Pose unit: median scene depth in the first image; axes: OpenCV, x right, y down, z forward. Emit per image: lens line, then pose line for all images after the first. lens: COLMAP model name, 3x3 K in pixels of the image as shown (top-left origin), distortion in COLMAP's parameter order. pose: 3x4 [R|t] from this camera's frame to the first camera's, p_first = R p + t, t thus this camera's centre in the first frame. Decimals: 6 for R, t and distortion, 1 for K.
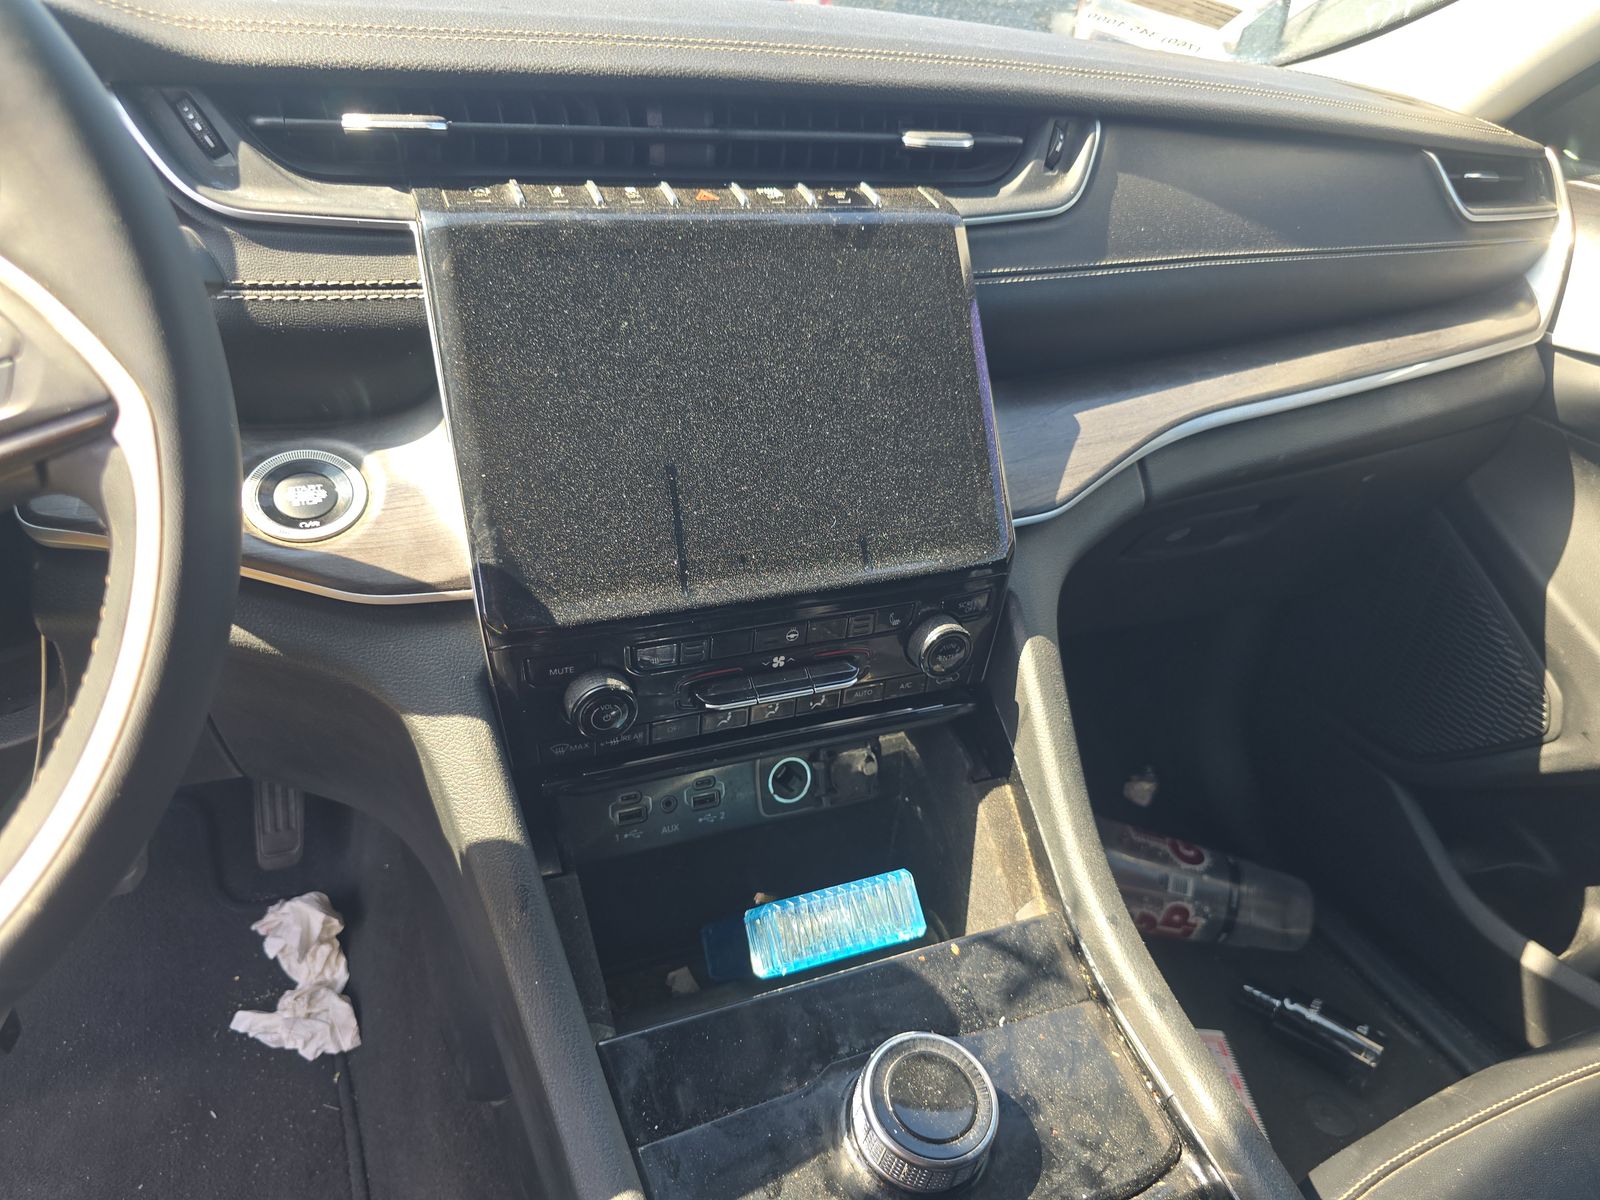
lens RADIAL K [[1101.1, 0, 795.6], [0, 1101.1, 601.4], [0, 0, 1]] dist [0.051389, -0.035156]
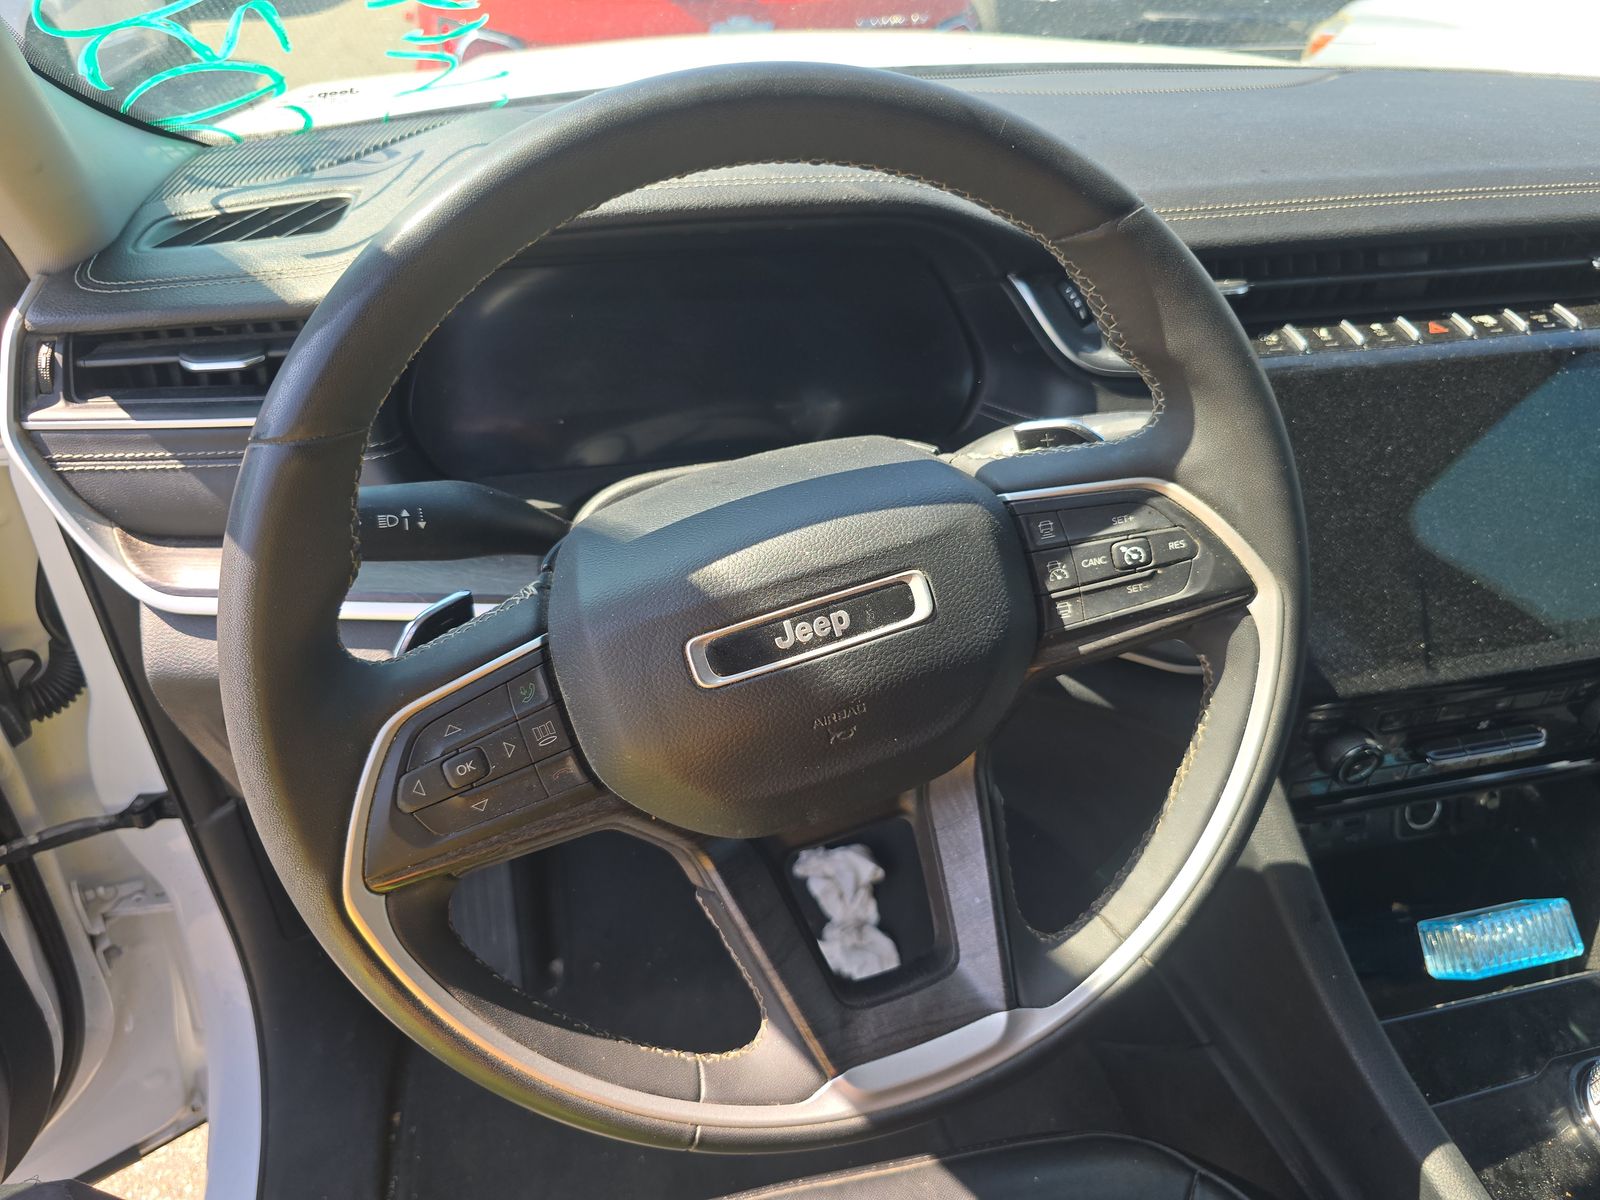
lens RADIAL K [[1101.1, 0, 798.1], [0, 1101.1, 603.1], [0, 0, 1]] dist [0.051389, -0.035156]
pose [[0.987511, 0.037500, -0.153025, -0.590603], [-0.027534, 0.997391, 0.066735, -0.141937], [0.155129, -0.061689, 0.985966, -0.313750]]
